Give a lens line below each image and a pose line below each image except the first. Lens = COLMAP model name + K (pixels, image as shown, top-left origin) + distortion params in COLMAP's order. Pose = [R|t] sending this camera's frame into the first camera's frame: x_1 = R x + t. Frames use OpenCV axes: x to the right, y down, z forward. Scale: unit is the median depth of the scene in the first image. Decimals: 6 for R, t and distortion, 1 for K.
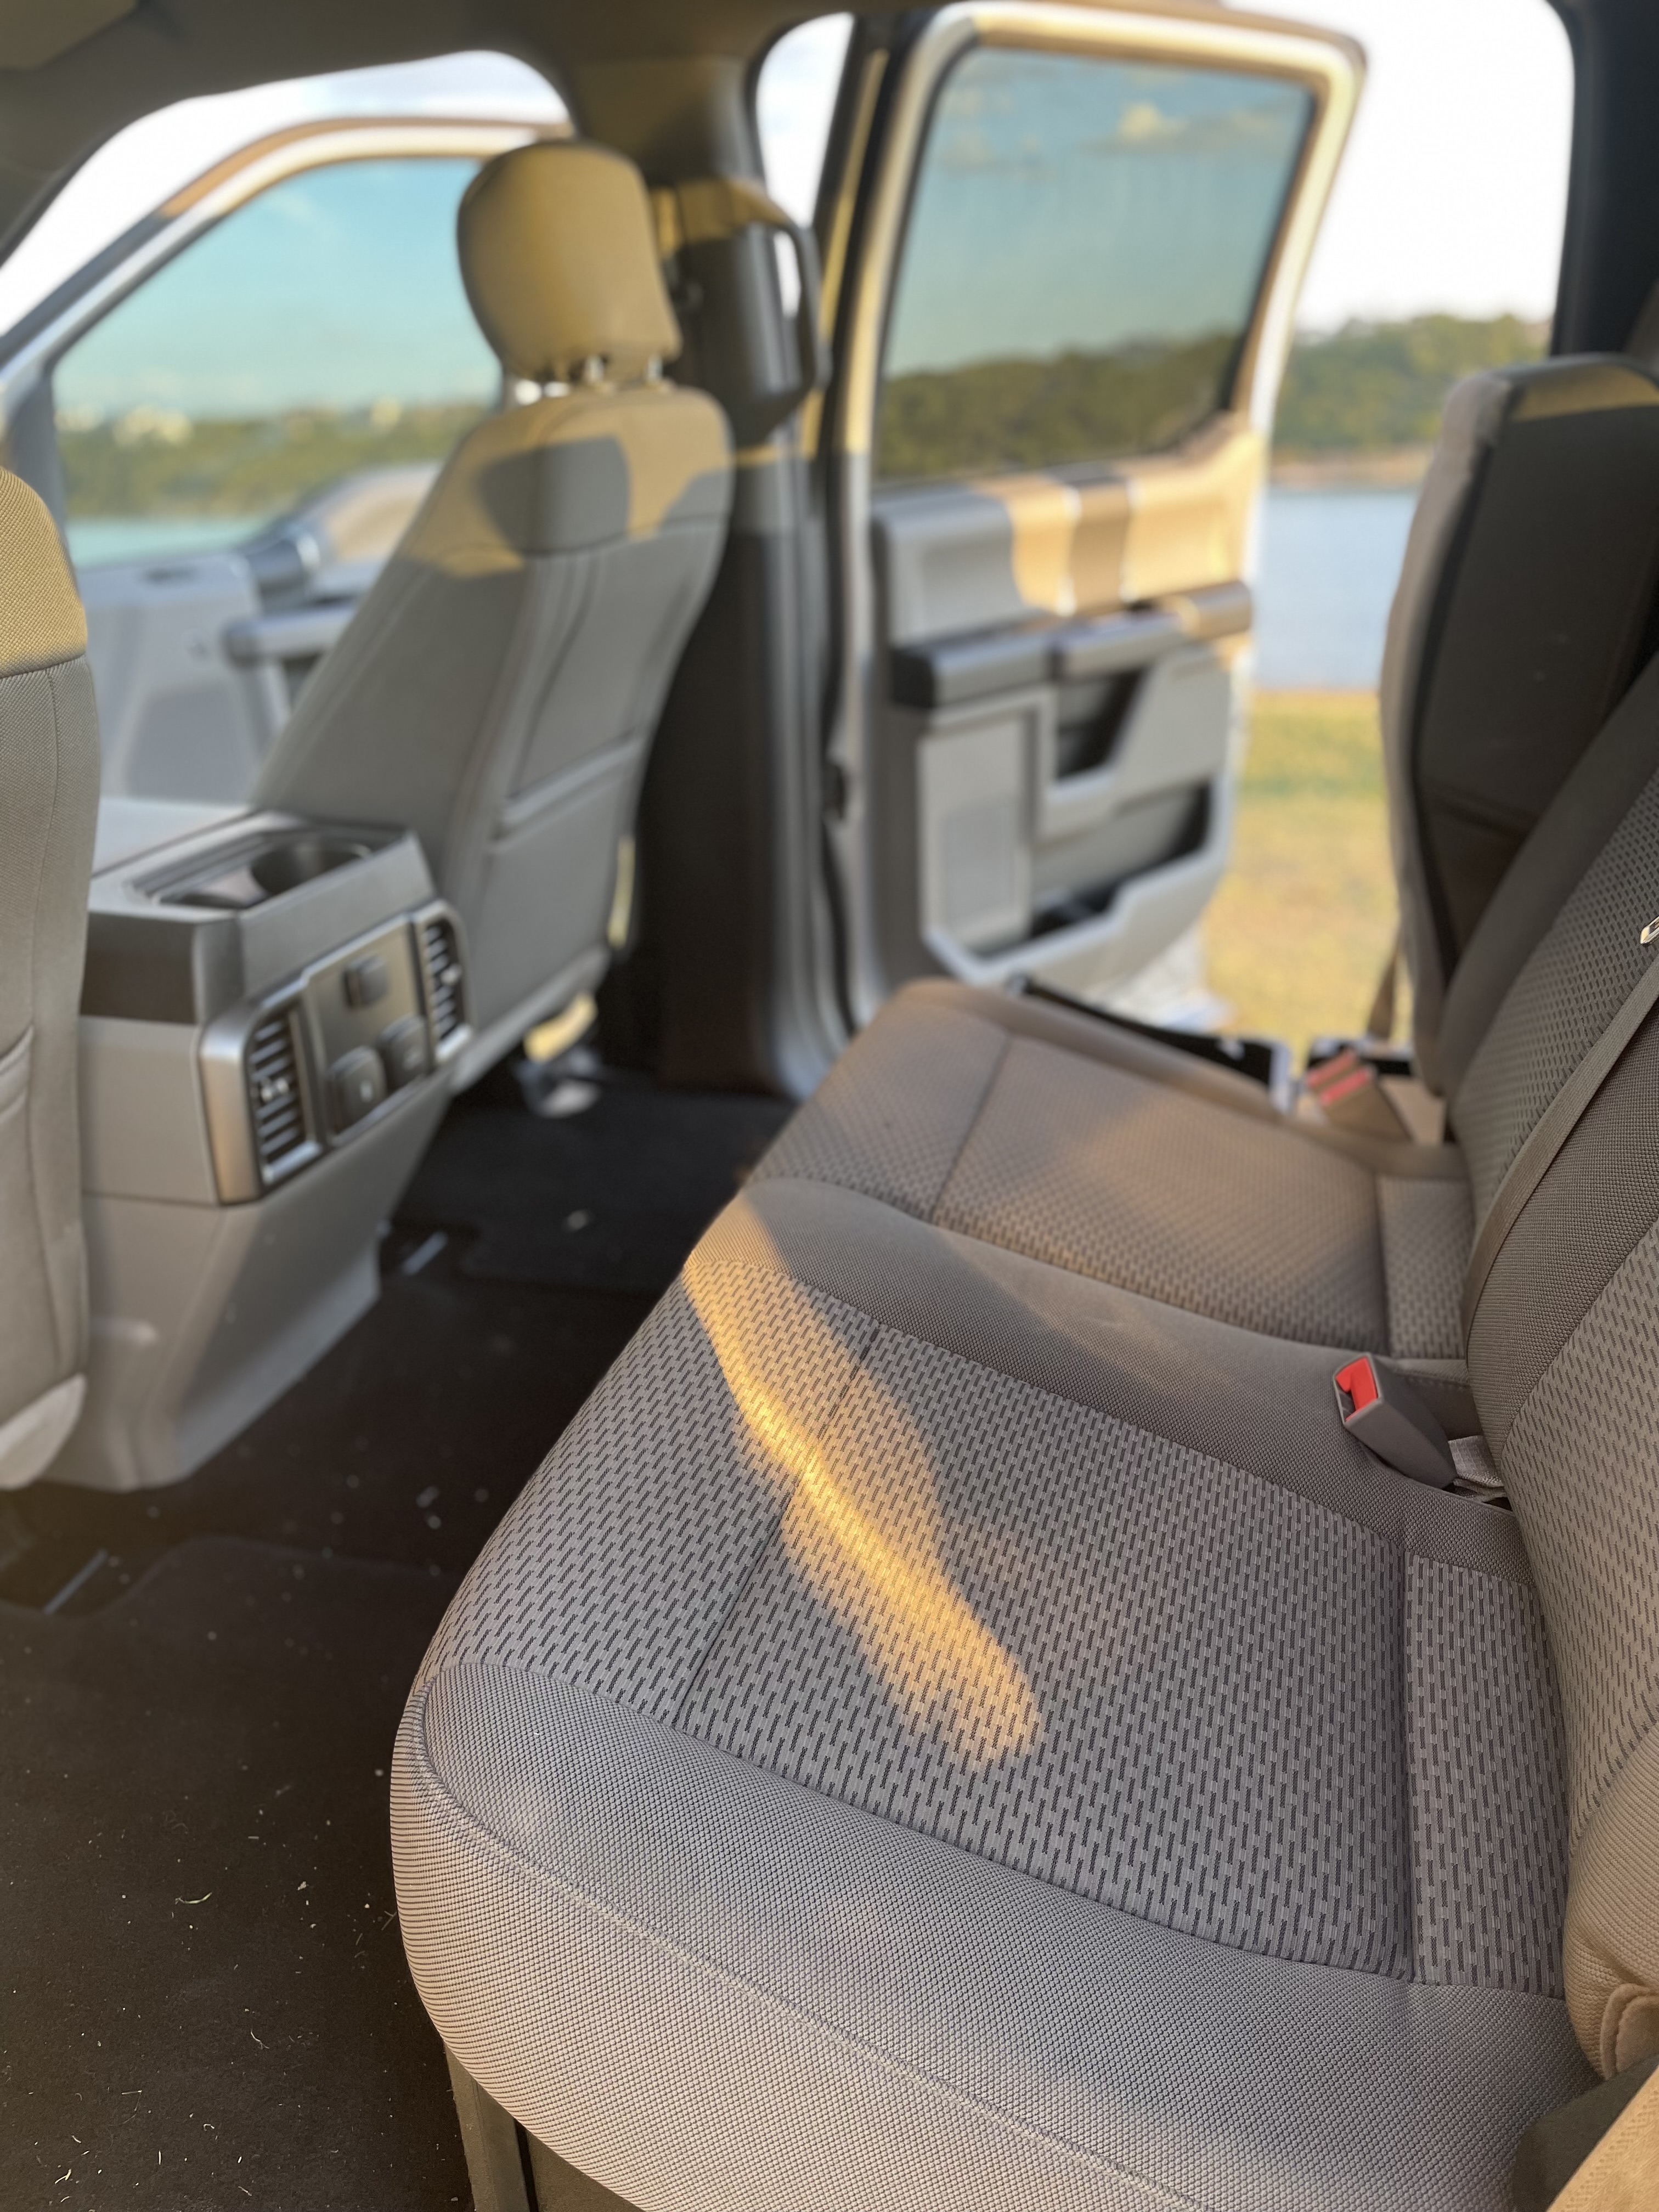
lens RADIAL K [[1713.3, 0, 838.5], [0, 1713.3, 1118.1], [0, 0, 1]] dist [0.110457, -0.182638]
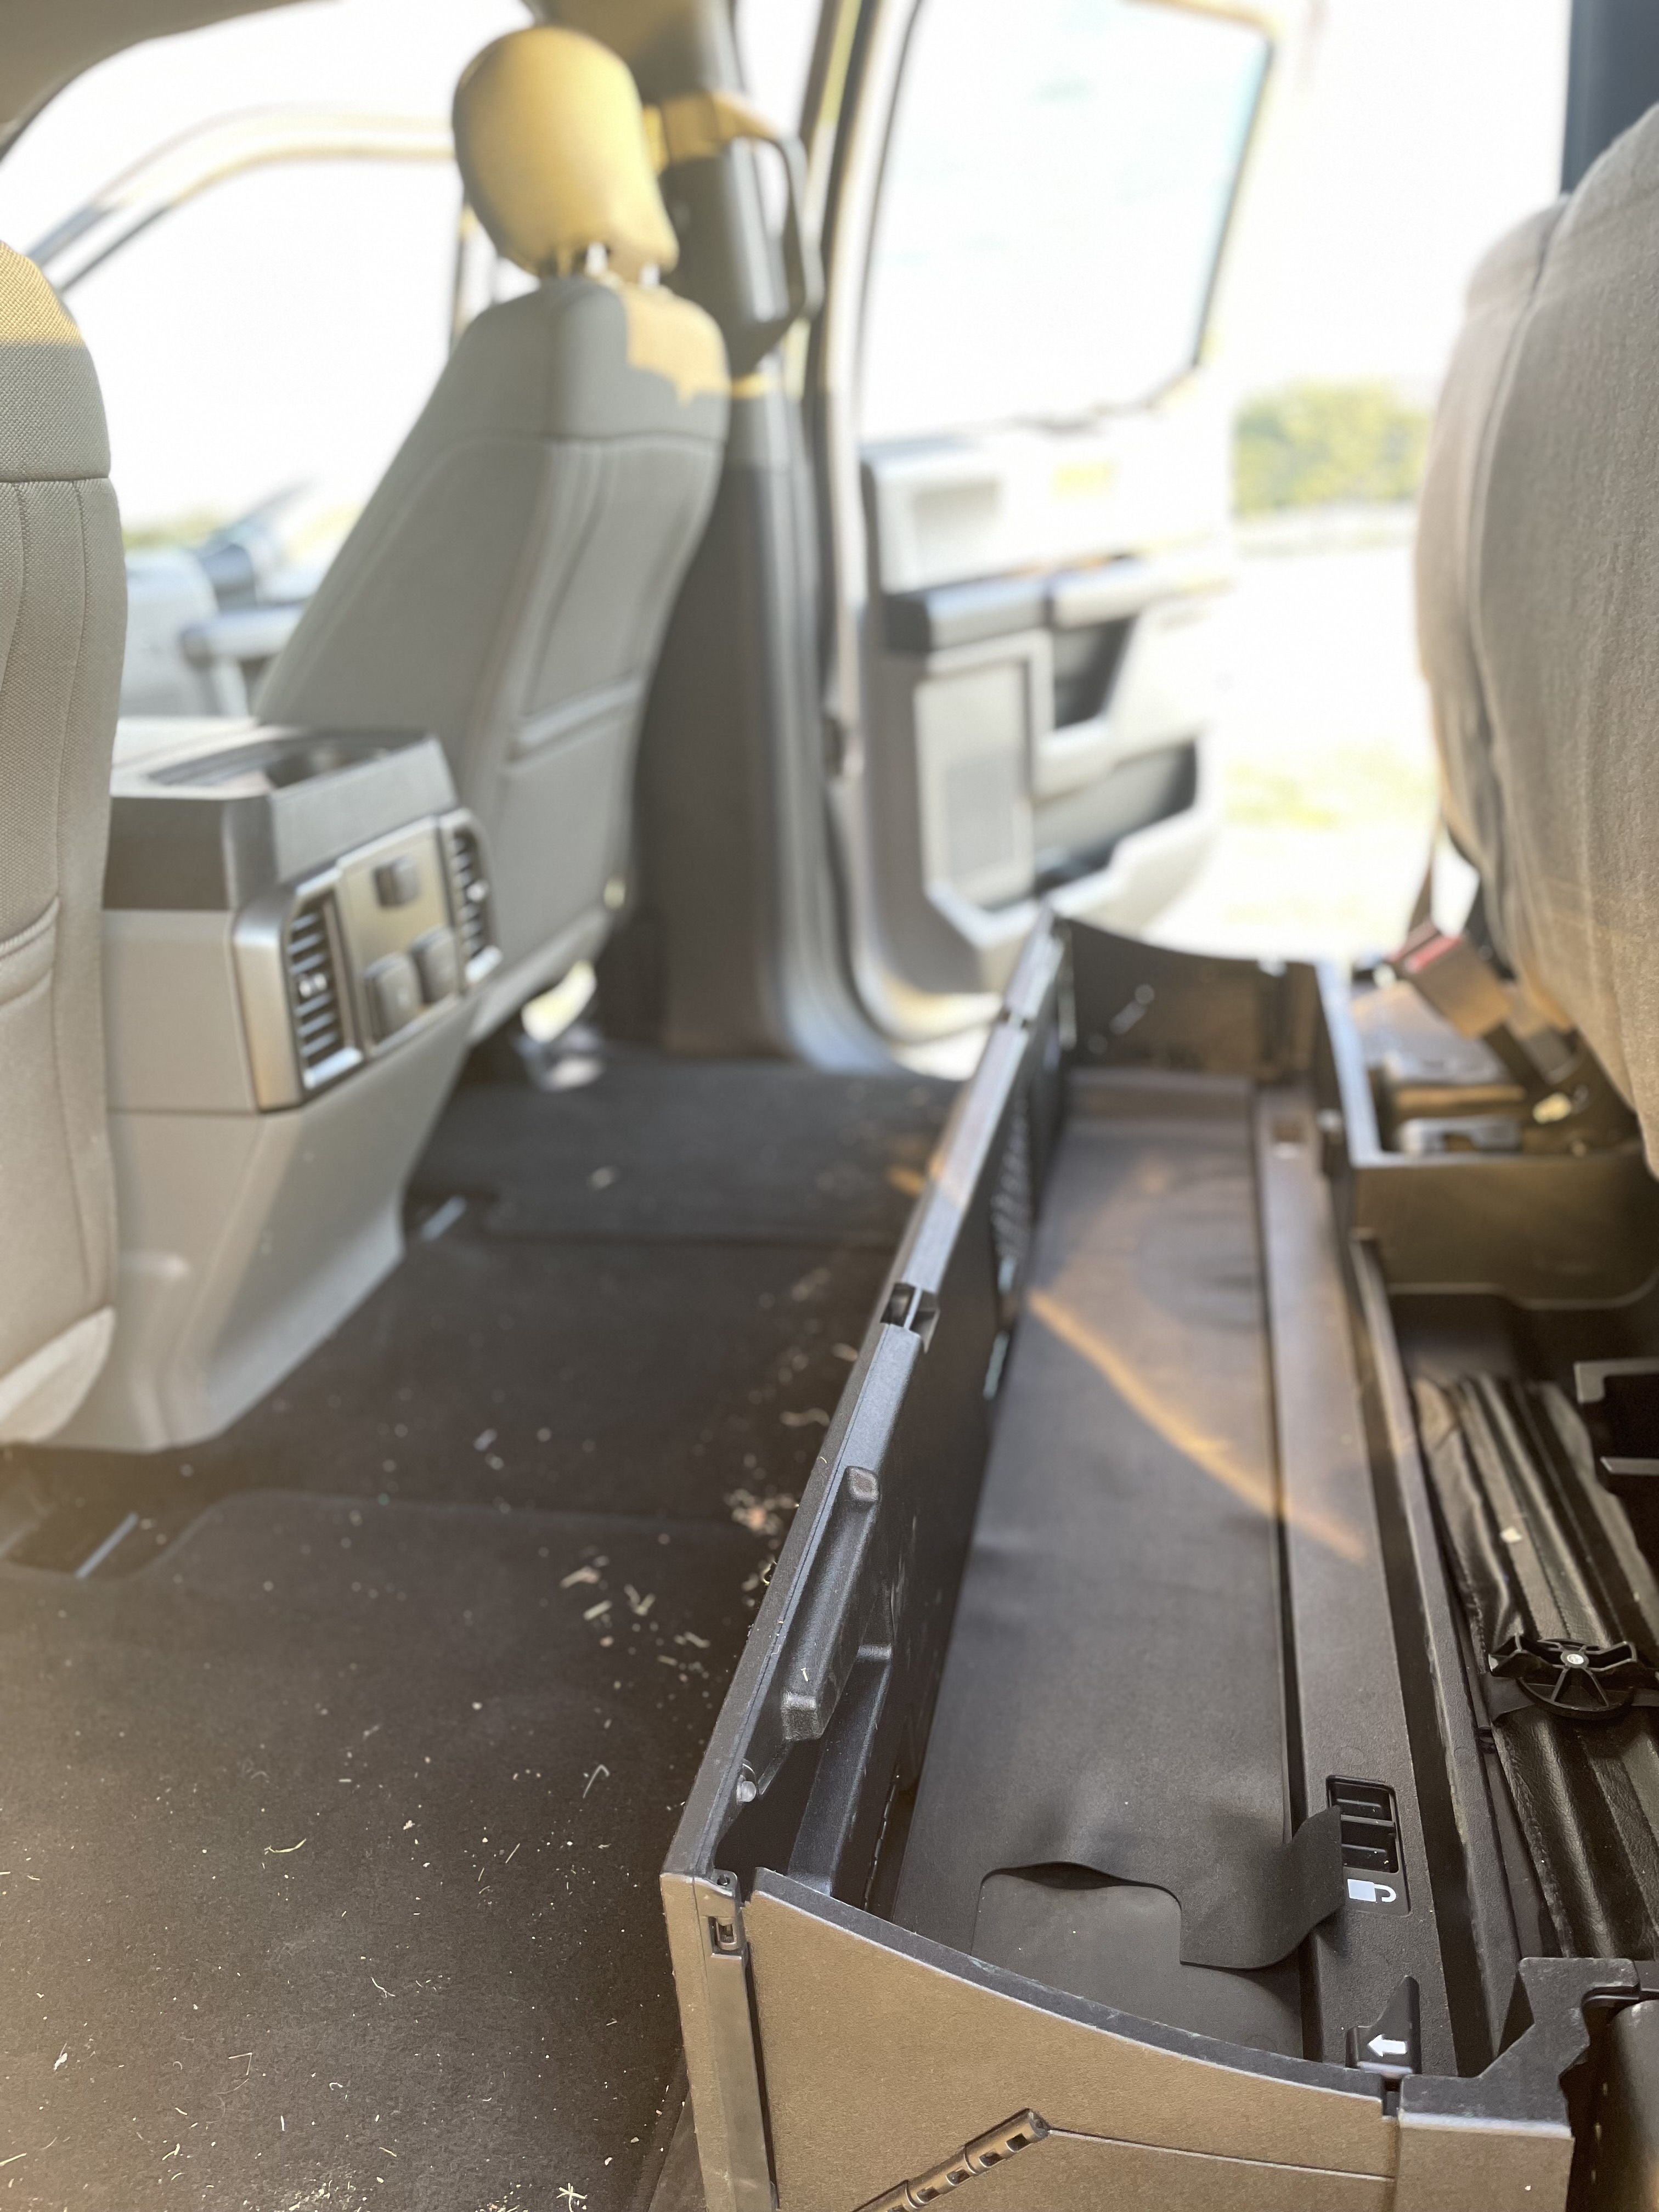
lens RADIAL K [[1716.1, 0, 829.5], [0, 1716.1, 1106.0], [0, 0, 1]] dist [0.110464, -0.182644]
pose [[0.997956, -0.051576, 0.037726, -0.076196], [0.053457, 0.997283, -0.050676, 0.093123], [-0.035010, 0.052589, 0.998002, 0.062535]]
